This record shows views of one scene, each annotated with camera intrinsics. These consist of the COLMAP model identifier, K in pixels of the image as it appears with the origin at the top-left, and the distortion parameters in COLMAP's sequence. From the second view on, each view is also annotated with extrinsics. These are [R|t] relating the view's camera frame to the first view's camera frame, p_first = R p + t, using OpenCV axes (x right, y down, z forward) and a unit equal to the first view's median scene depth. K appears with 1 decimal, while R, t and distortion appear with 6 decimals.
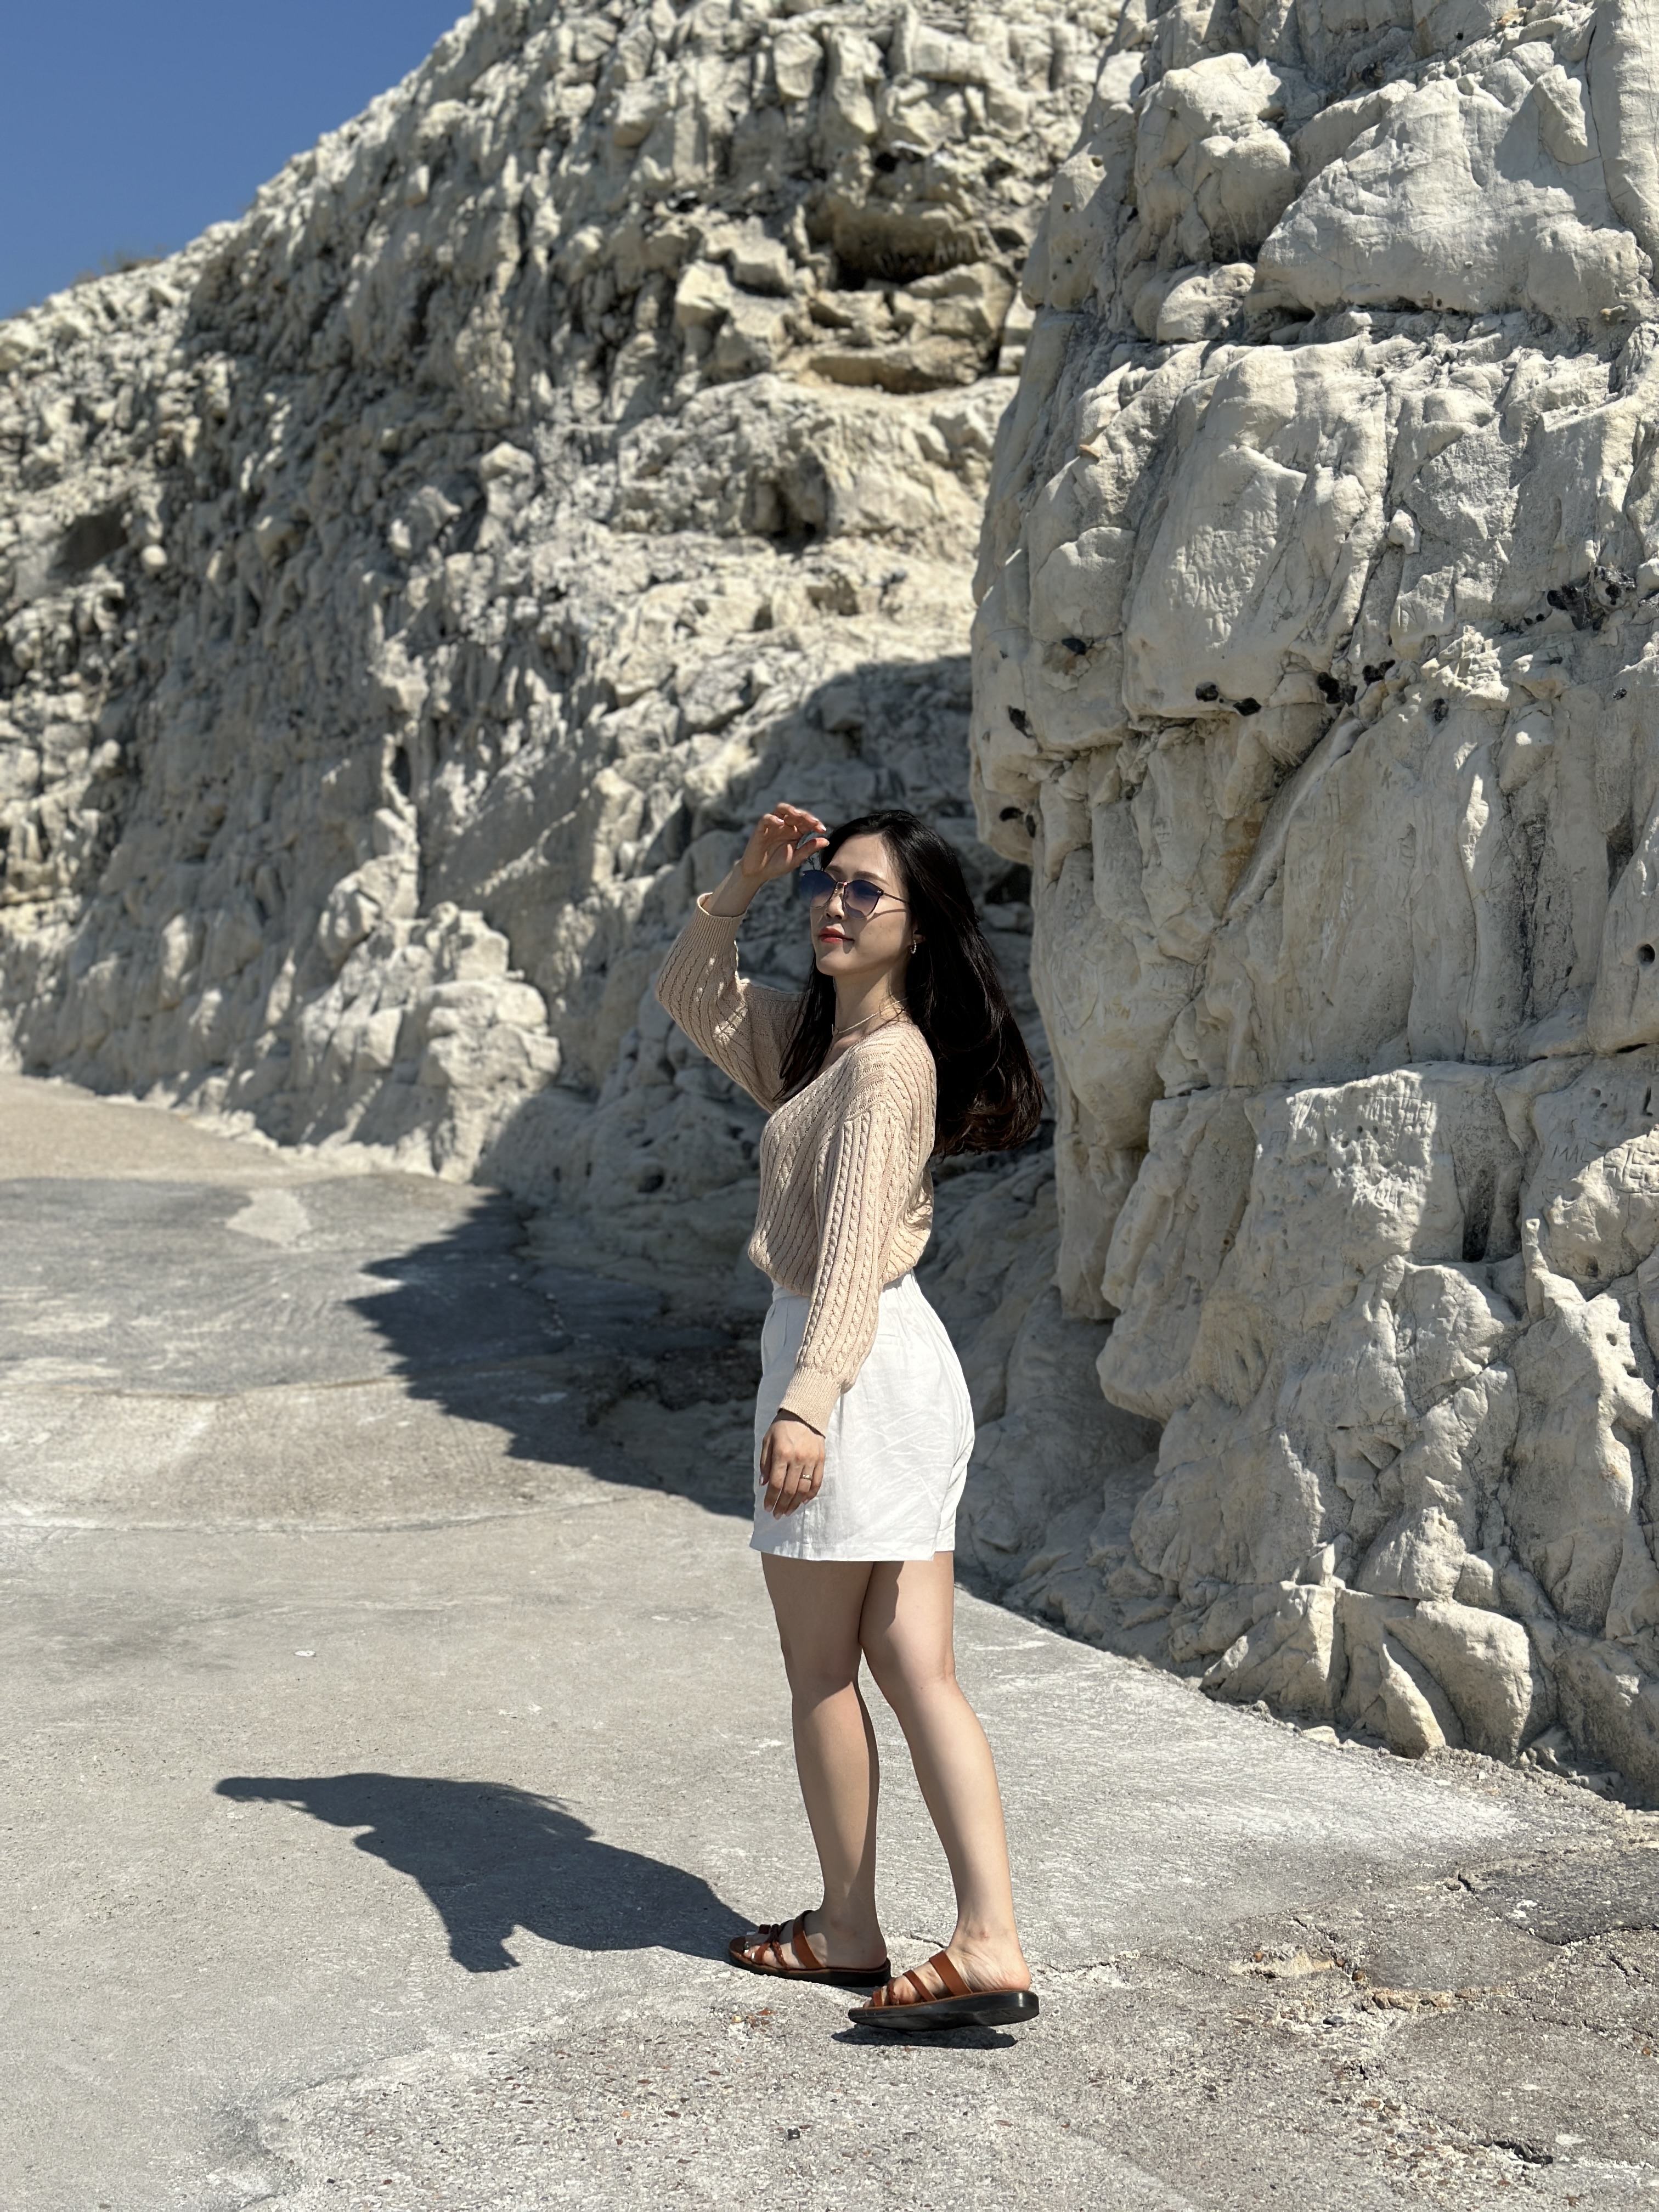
lens RADIAL K [[3072.7, 0, 817.9], [0, 3072.7, 1117.3], [0, 0, 1]] dist [0.094599, 0.000000]
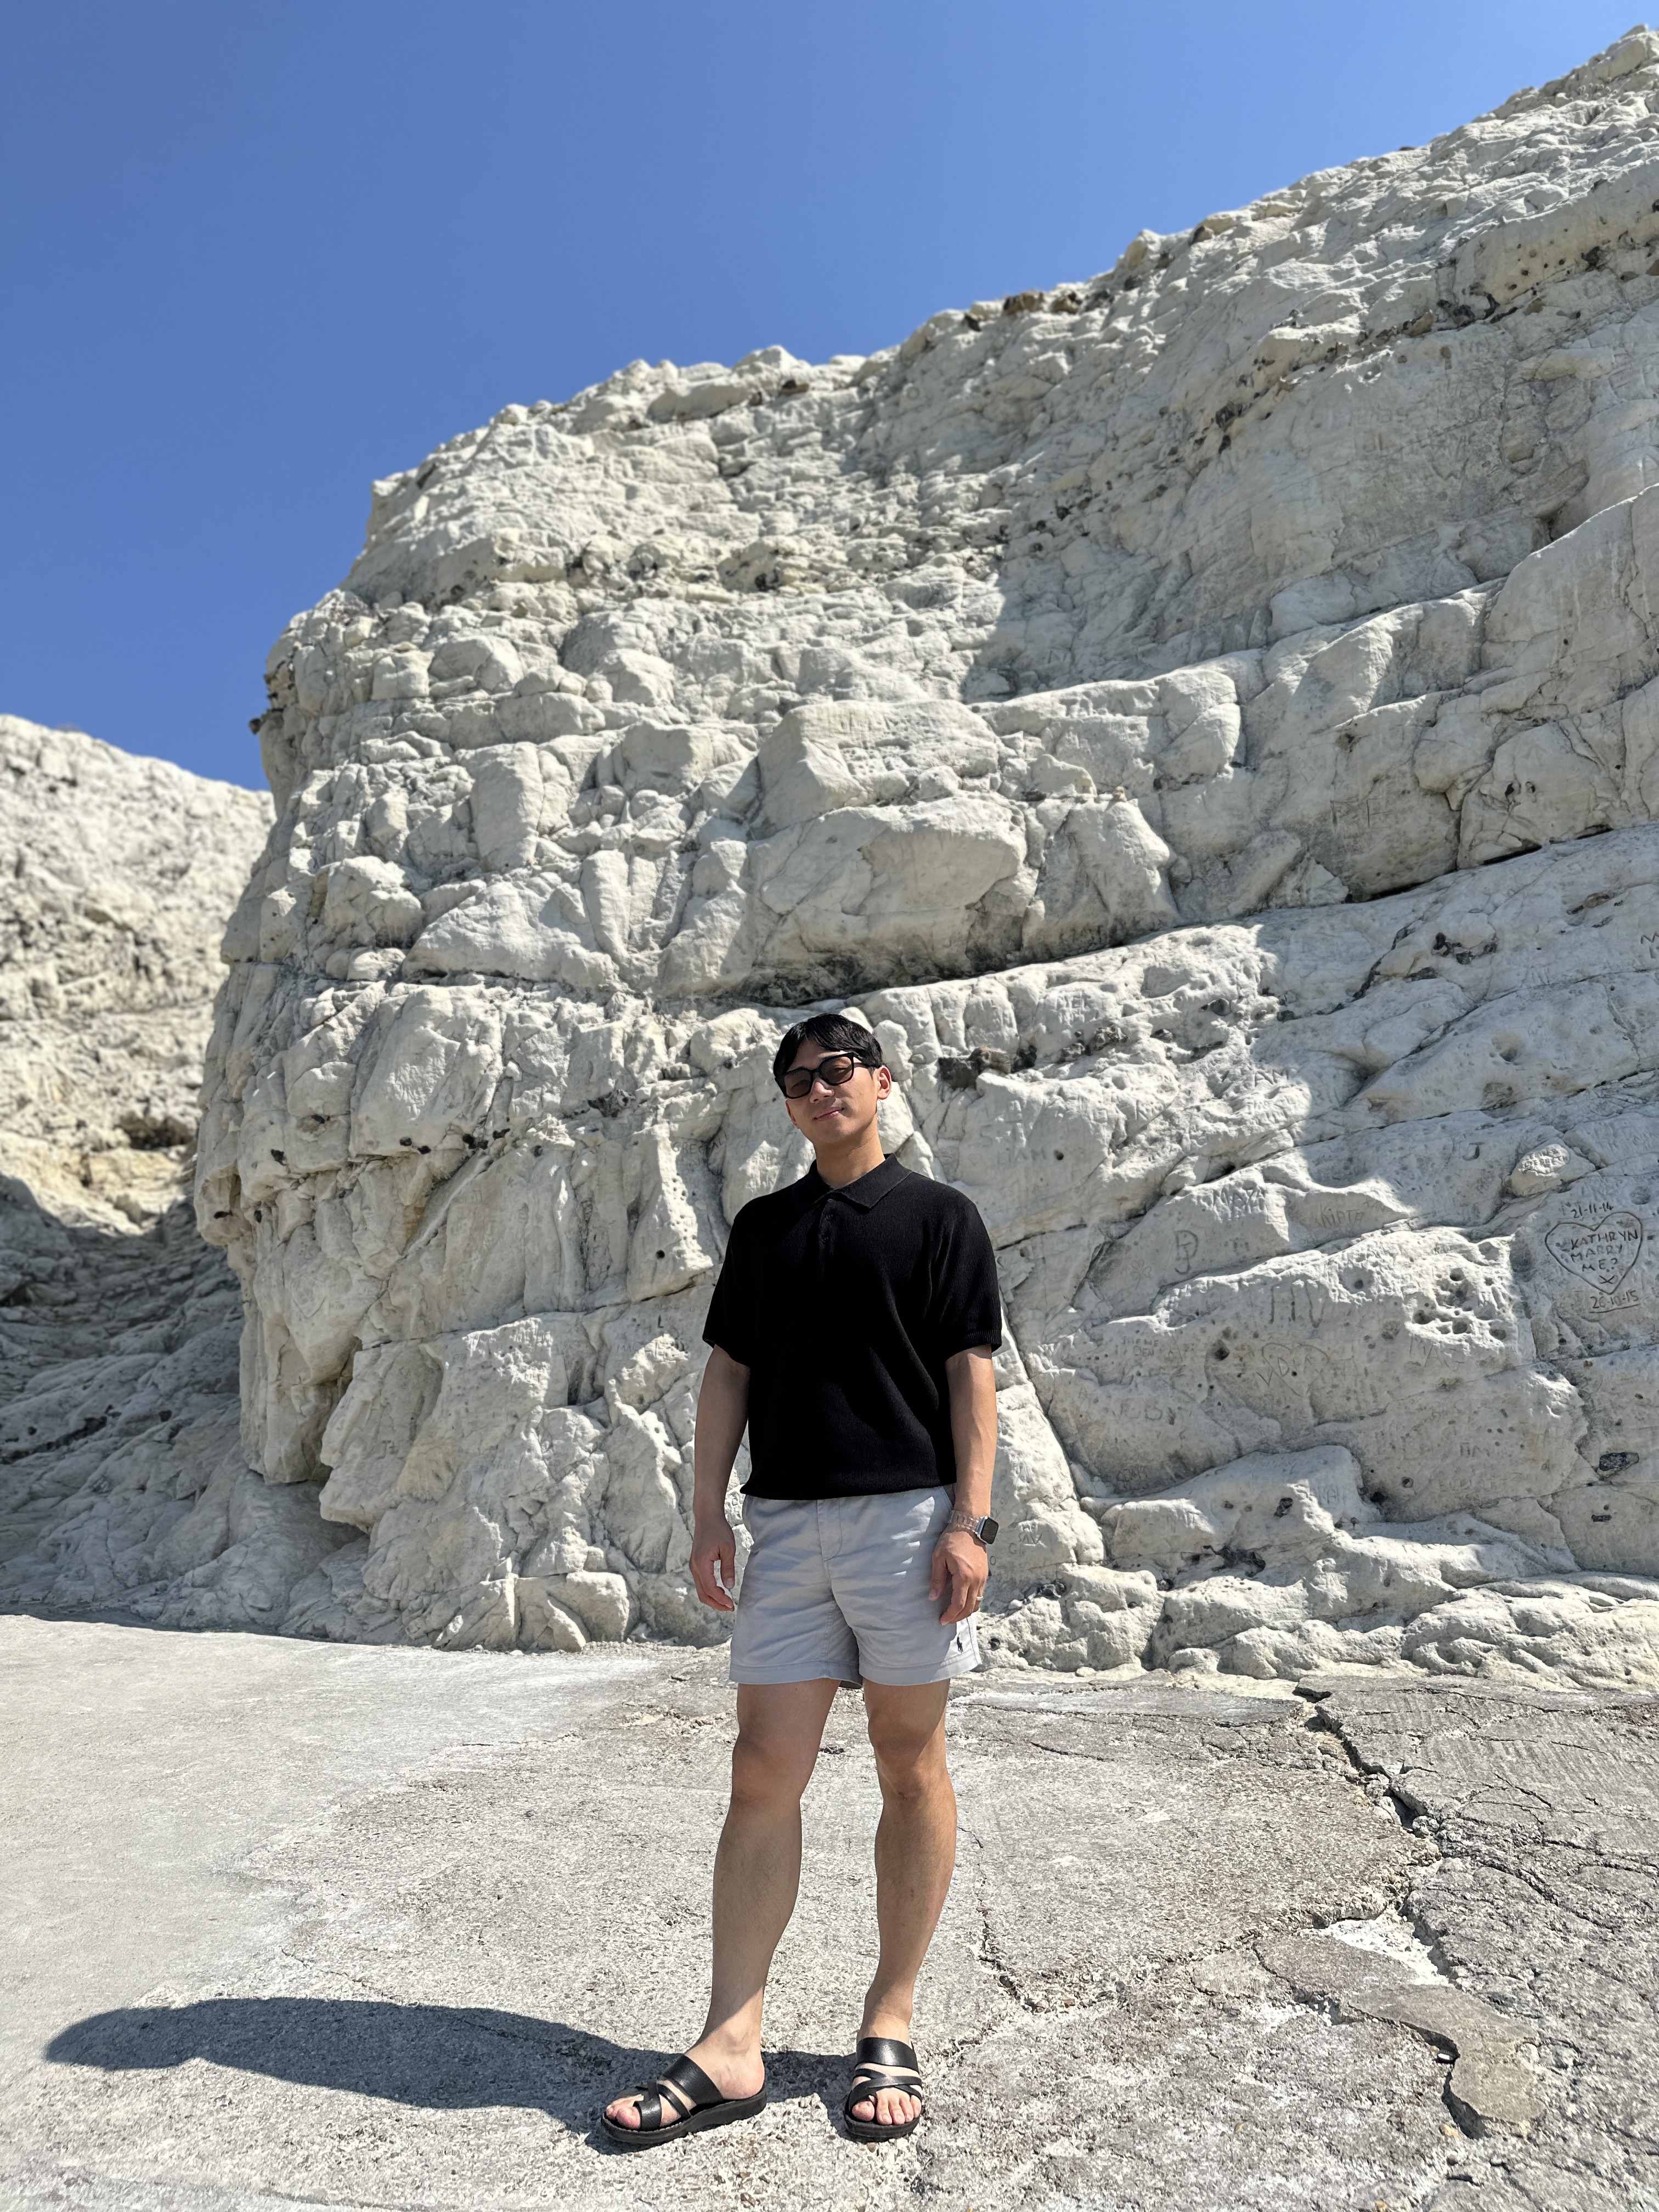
lens RADIAL K [[1537.1, 0, 824.8], [0, 1537.1, 1098.1], [0, 0, 1]] dist [0.090370, -0.009954]
pose [[0.770743, 0.079931, 0.632113, -0.330312], [0.073252, 0.974405, -0.212531, 0.076769], [-0.632922, 0.210111, 0.745160, 0.057357]]
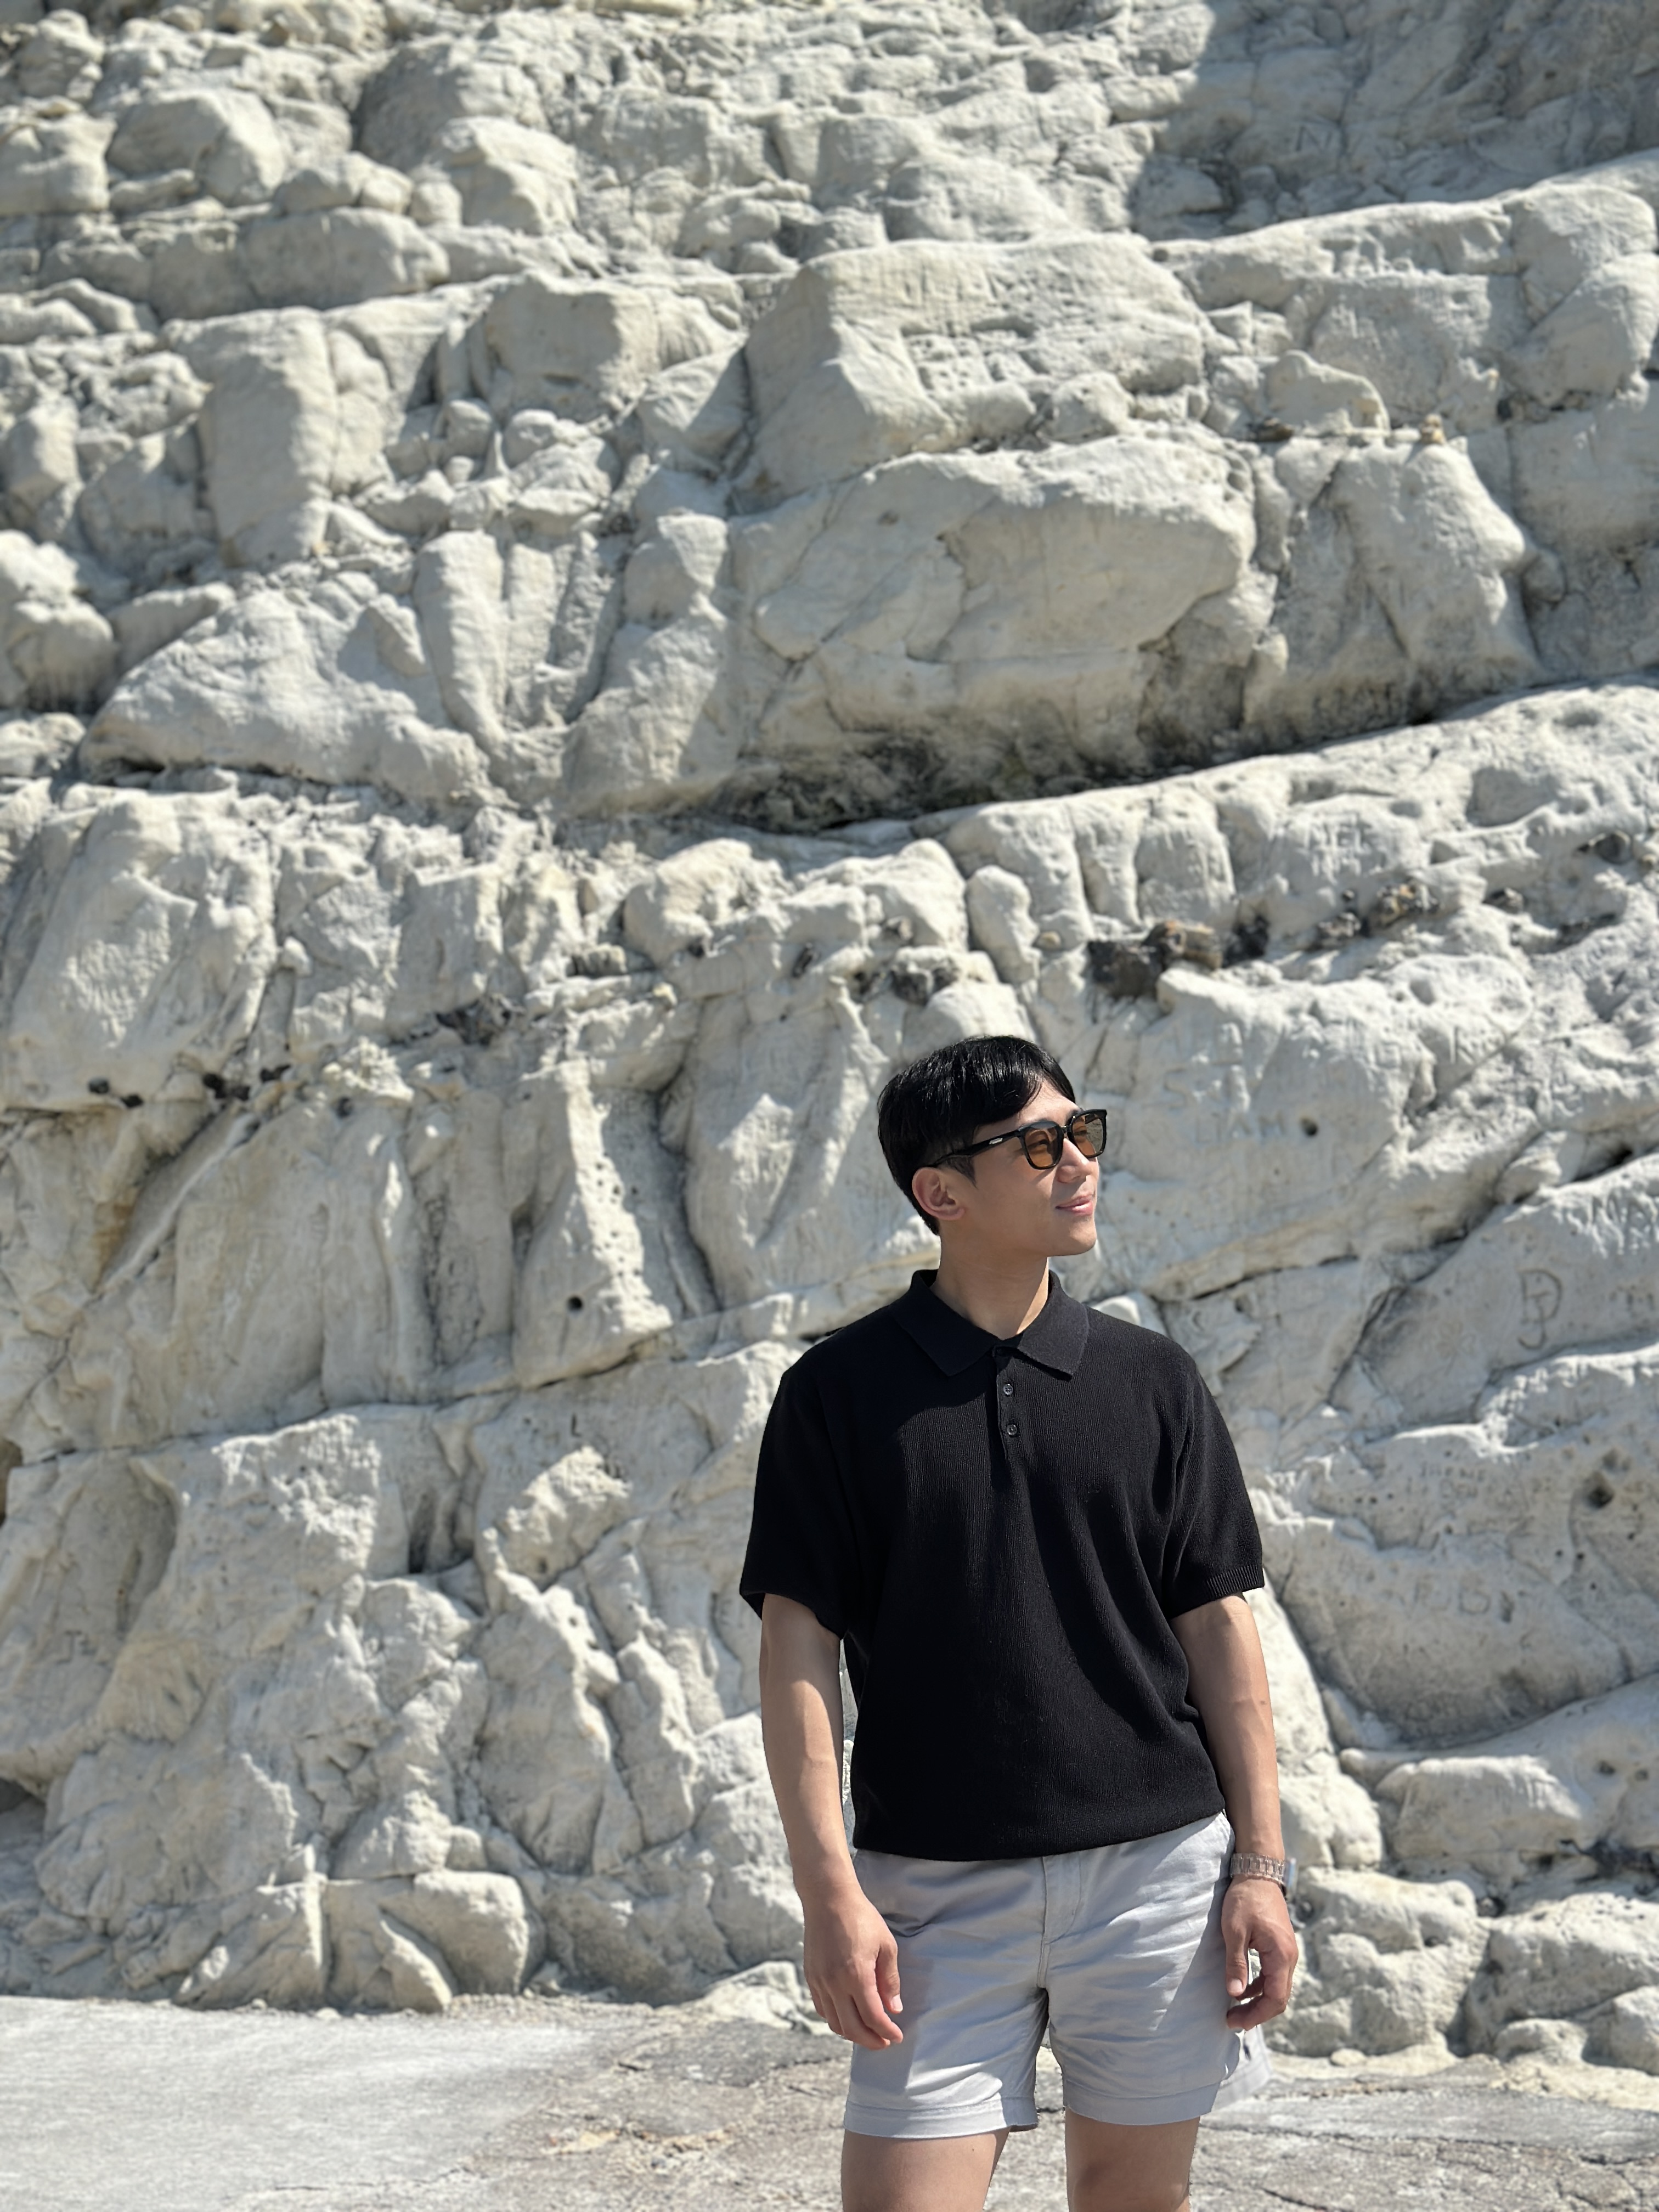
lens RADIAL K [[3072.7, 0, 814.0], [0, 3072.7, 1120.4], [0, 0, 1]] dist [0.094599, 0.000000]
pose [[0.765153, 0.034305, 0.642934, -0.413317], [0.068148, 0.988655, -0.133854, 0.041839], [-0.640232, 0.146233, 0.754134, 0.004400]]
